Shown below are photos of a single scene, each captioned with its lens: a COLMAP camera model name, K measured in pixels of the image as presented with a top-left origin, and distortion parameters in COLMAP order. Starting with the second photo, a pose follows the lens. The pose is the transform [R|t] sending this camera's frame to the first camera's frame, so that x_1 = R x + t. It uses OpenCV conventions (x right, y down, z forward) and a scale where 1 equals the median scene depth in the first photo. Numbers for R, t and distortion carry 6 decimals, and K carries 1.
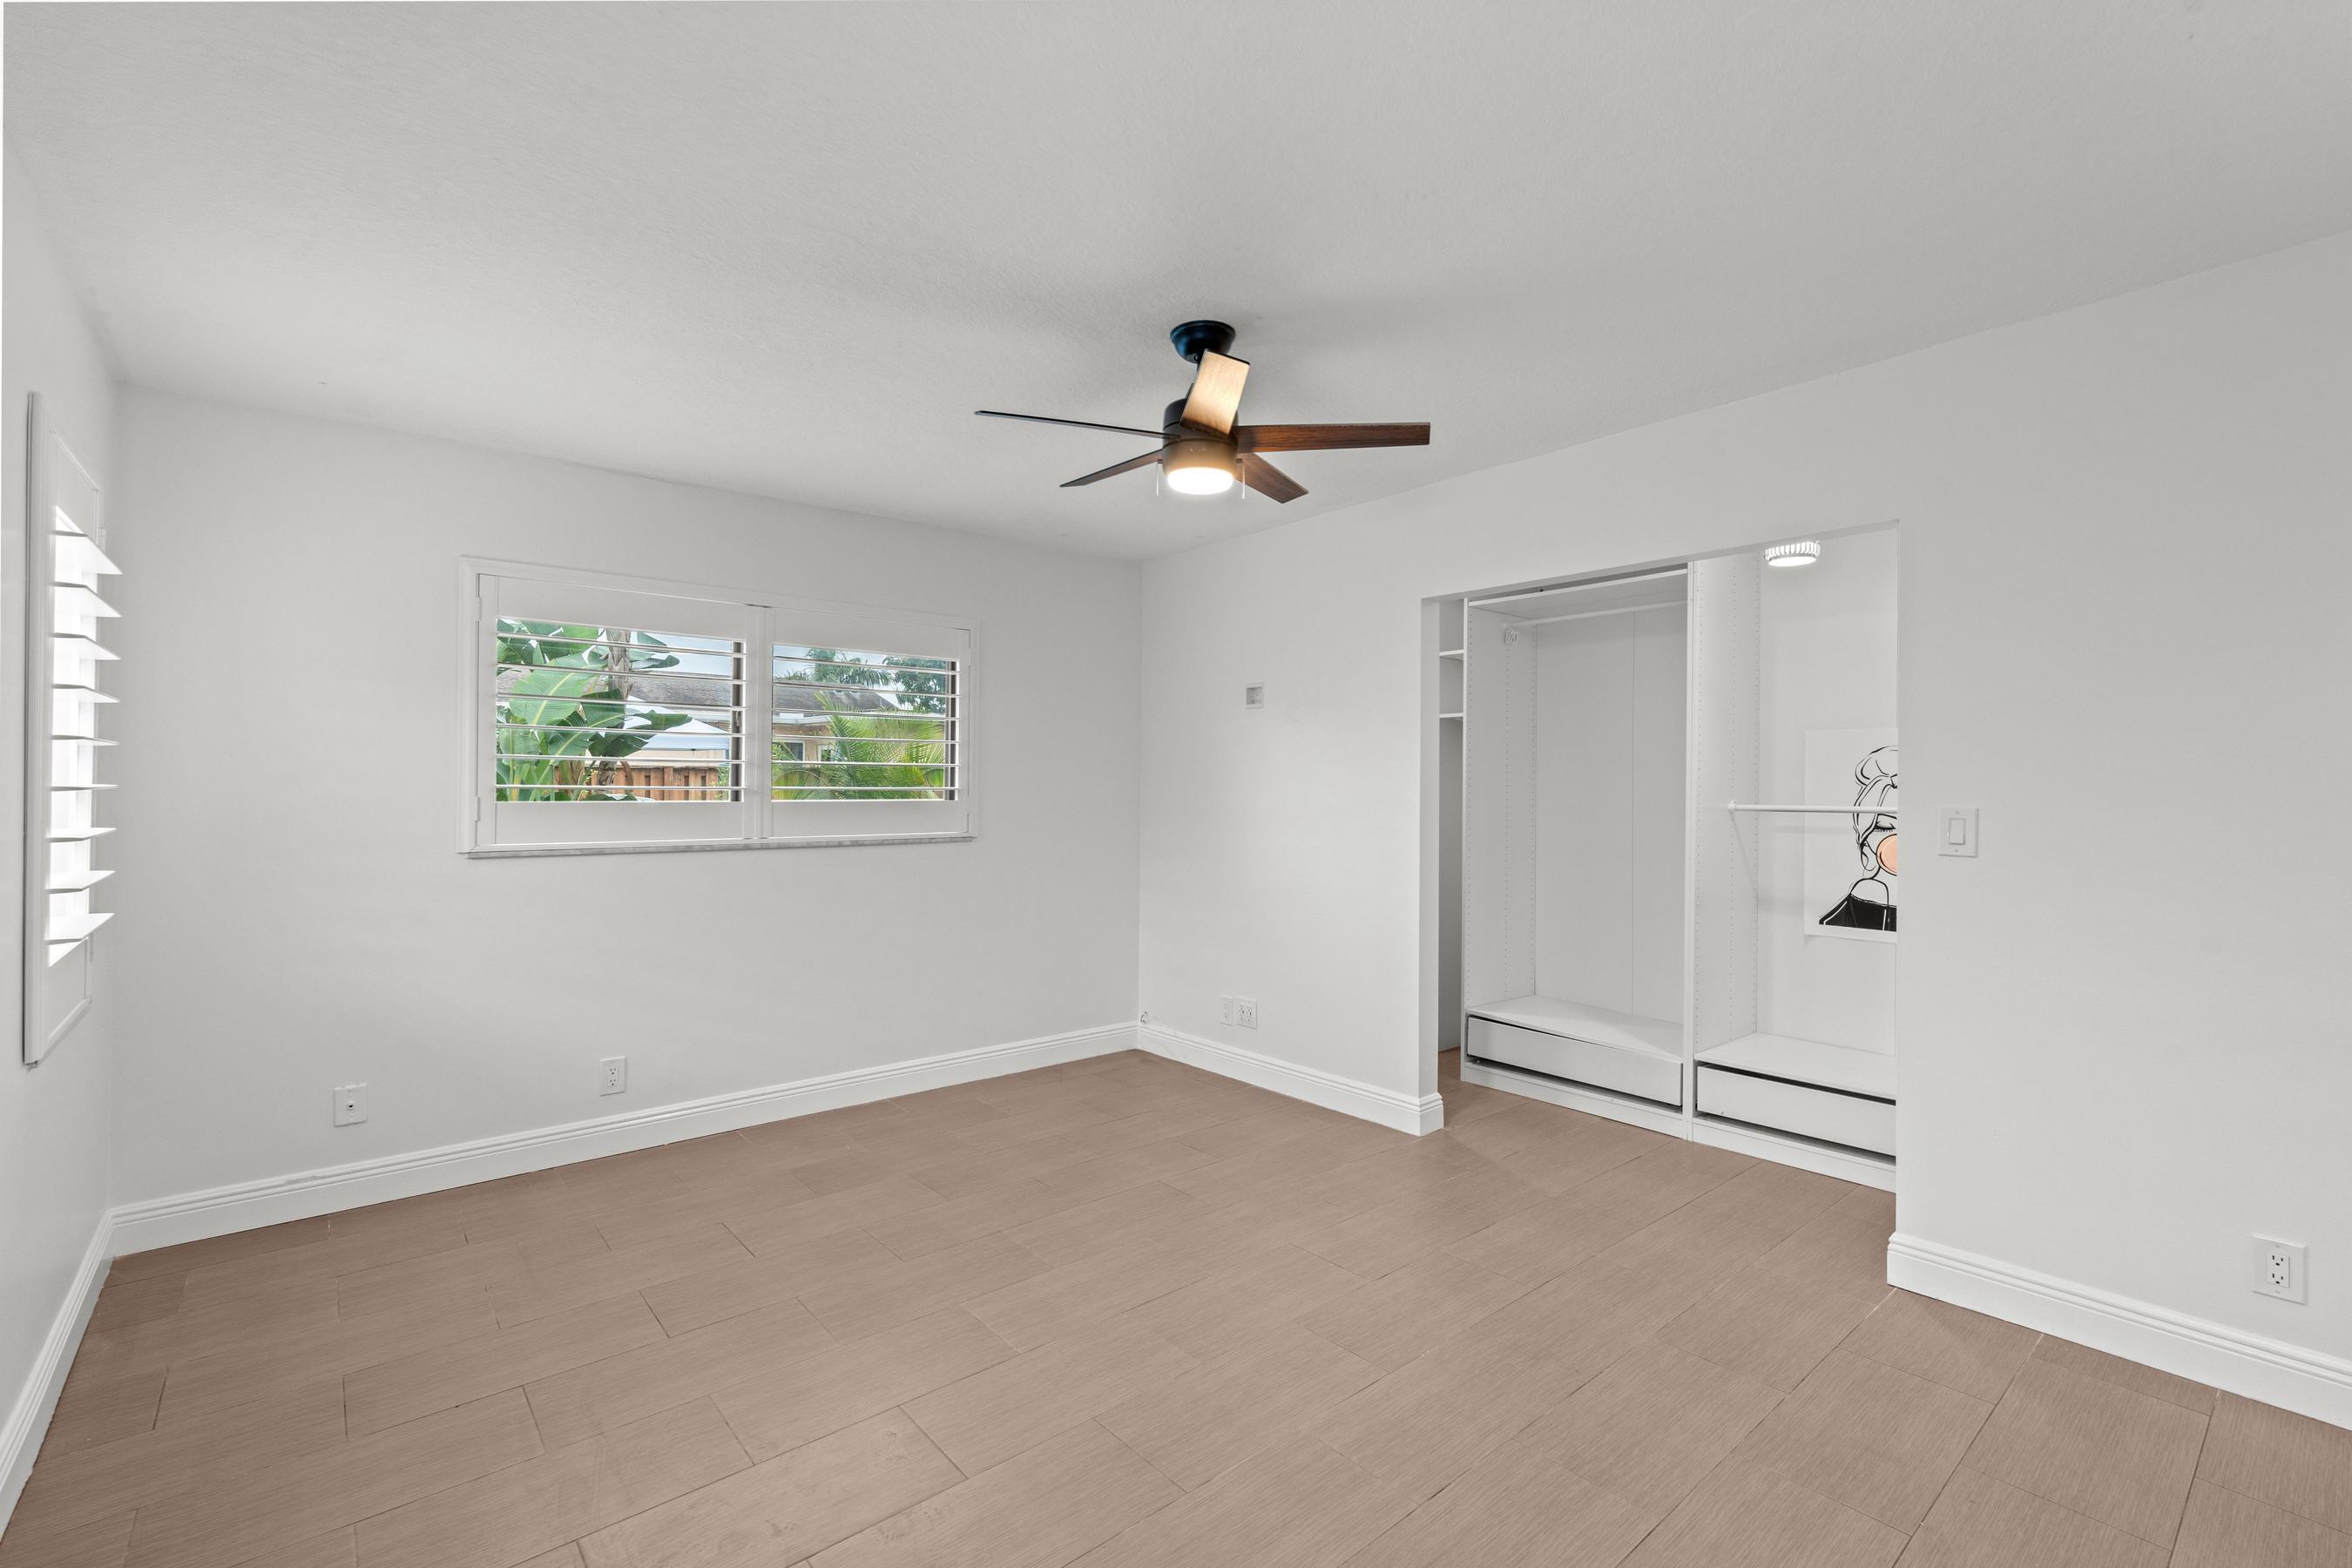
lens RADIAL K [[1035.2, 0, 1171.2], [0, 1035.2, 786.9], [0, 0, 1]] dist [-0.006819, 0.000564]
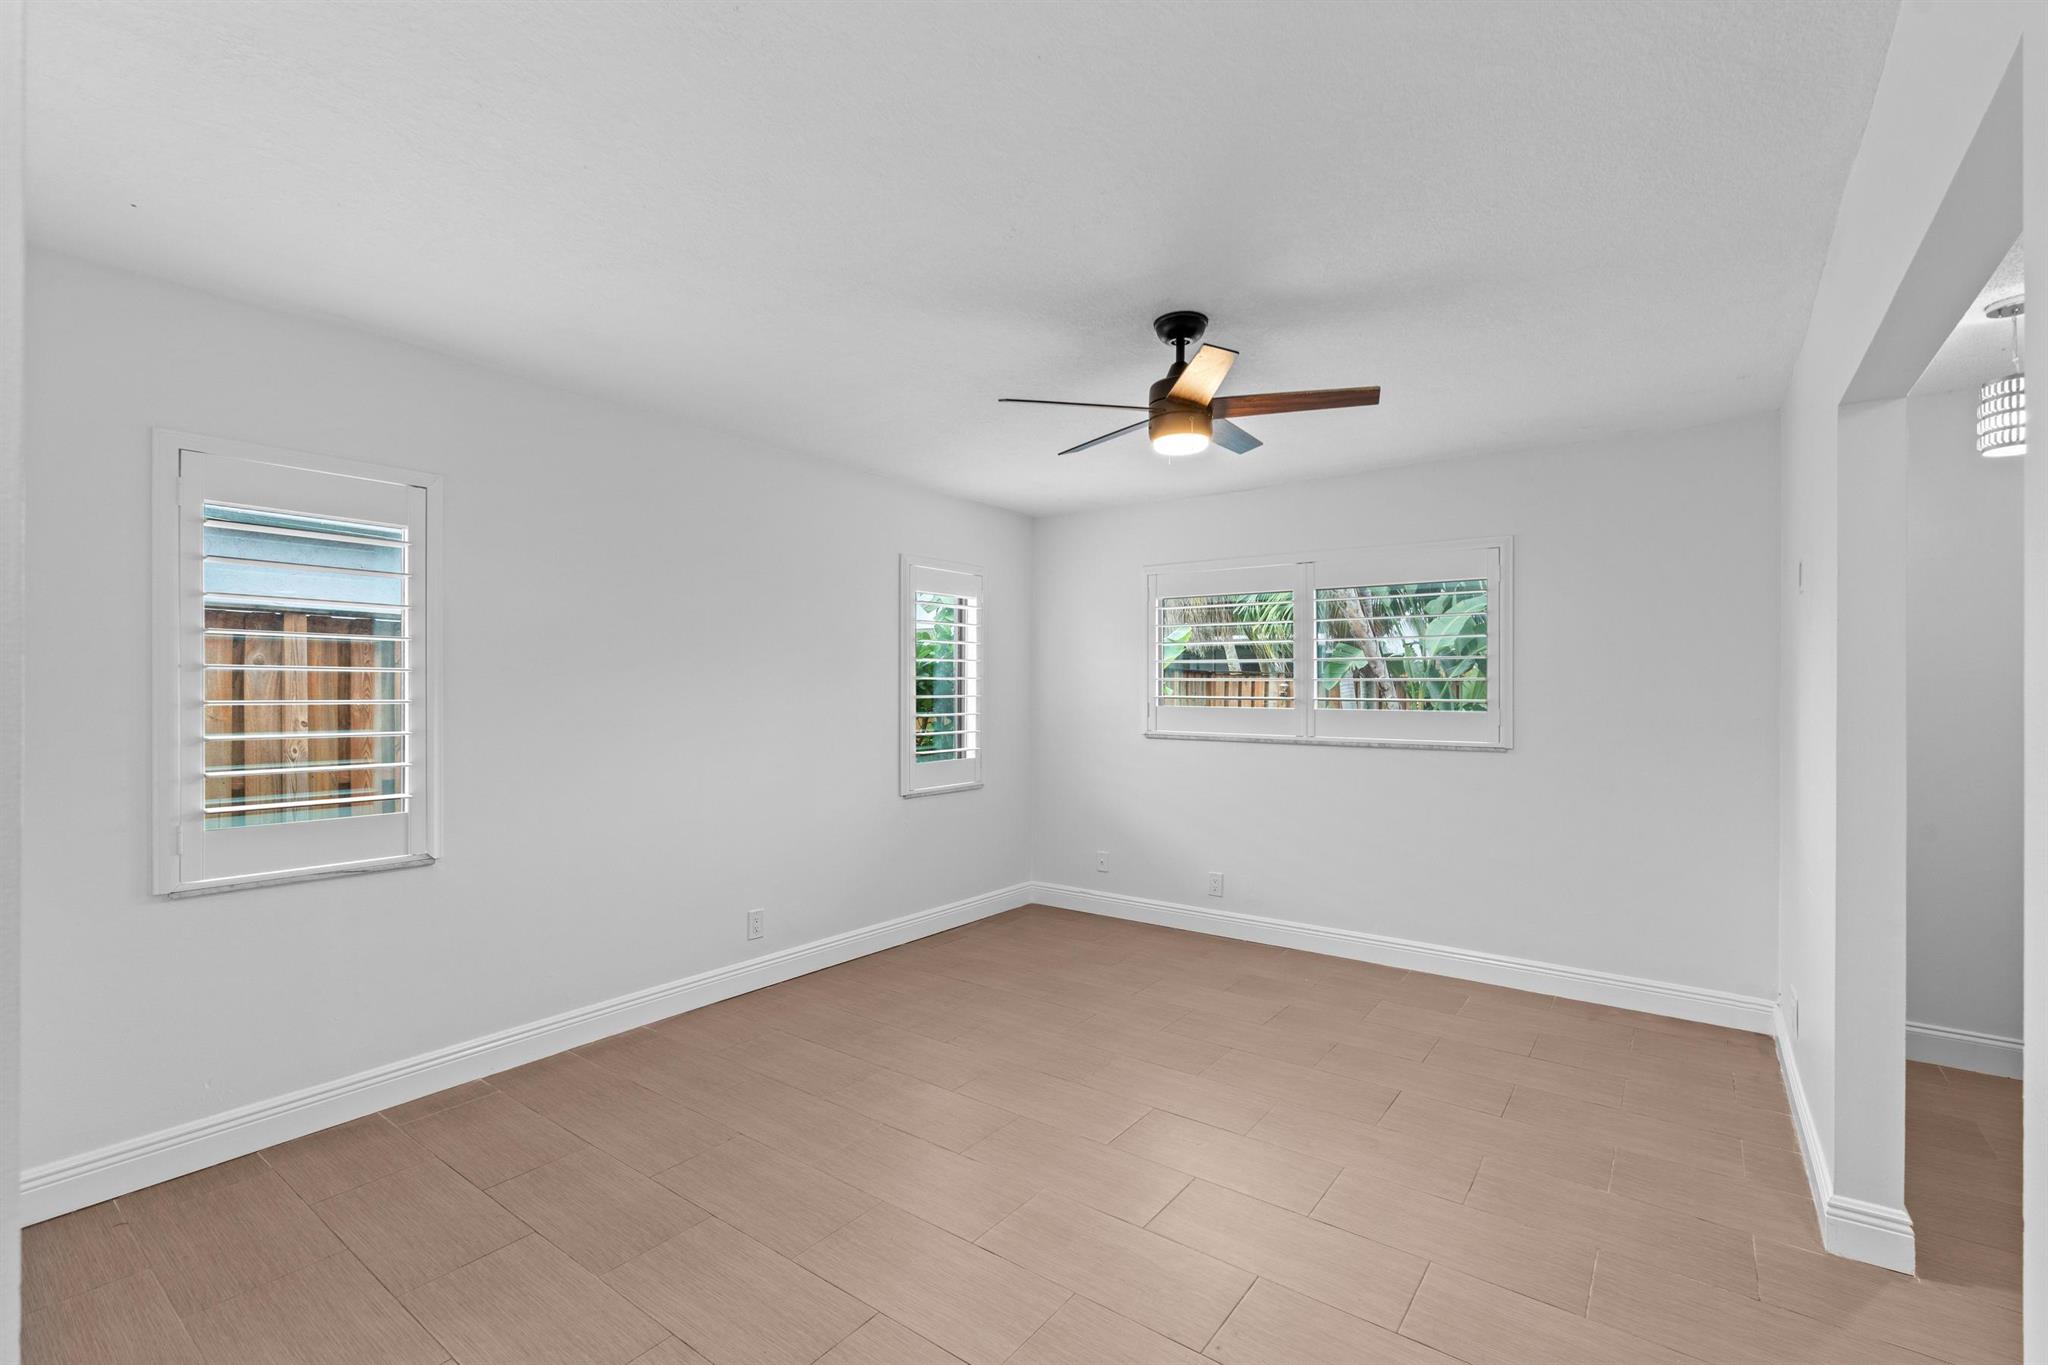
lens RADIAL K [[901.4, 0, 1019.8], [0, 901.4, 685.0], [0, 0, 1]] dist [-0.006819, 0.000564]
pose [[0.231132, -0.001884, -0.972921, 0.672824], [-0.001162, 0.999997, -0.002213, -0.014449], [0.972922, 0.001642, 0.231129, 0.382171]]
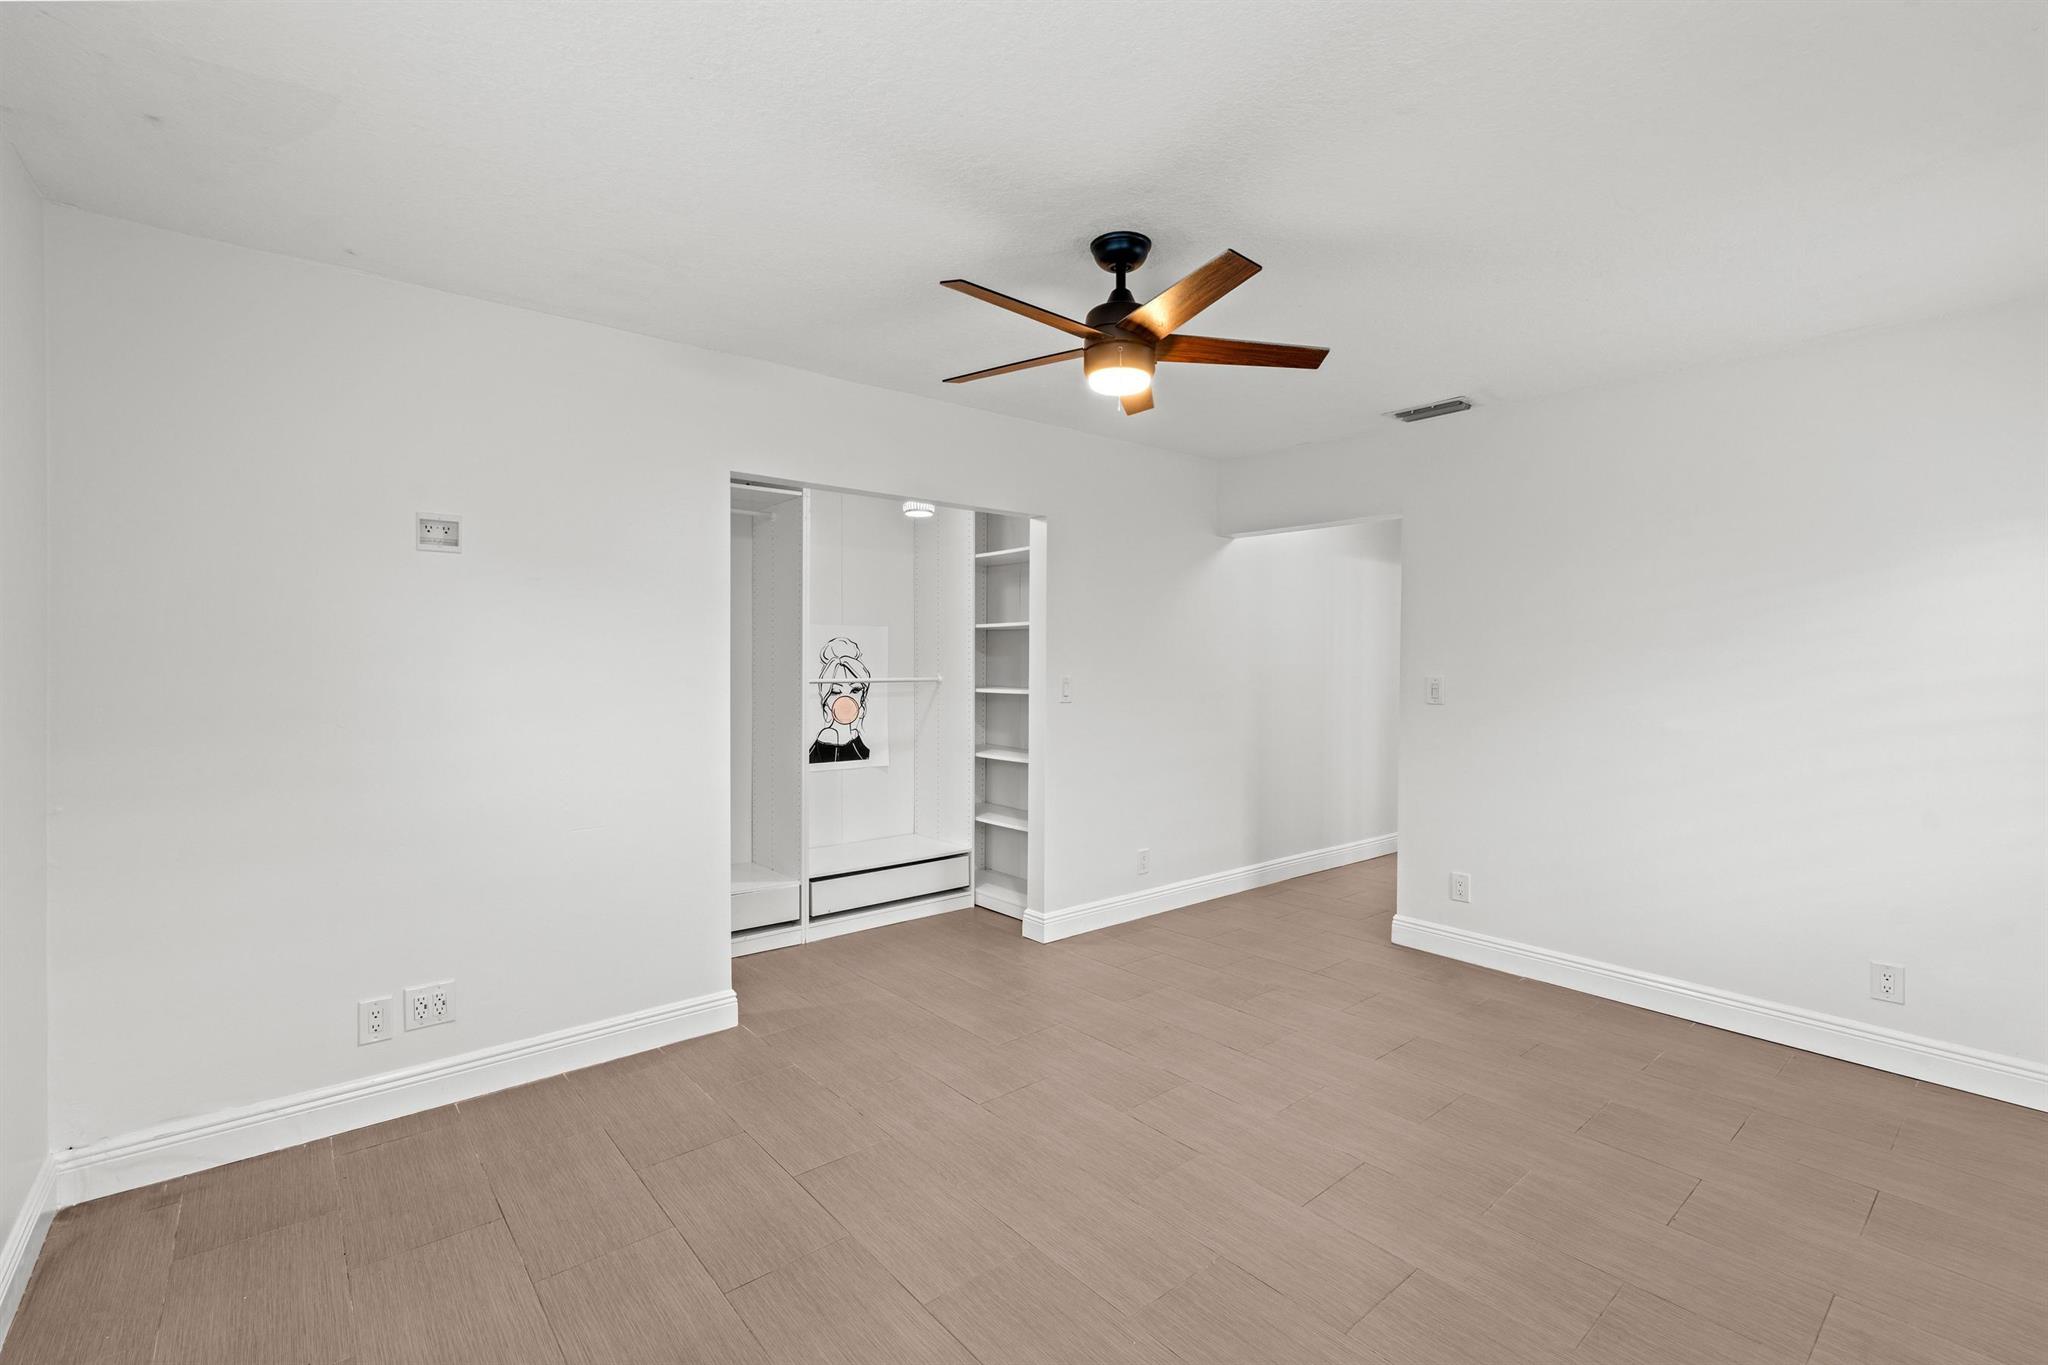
lens RADIAL K [[896.2, 0, 1024.8], [0, 896.2, 683.2], [0, 0, 1]] dist [-0.005198, -0.000238]
pose [[-0.003879, -0.024883, 0.999683, -0.609524], [0.000113, 0.999690, 0.024884, -0.006126], [-0.999992, 0.000210, -0.003875, 0.746713]]
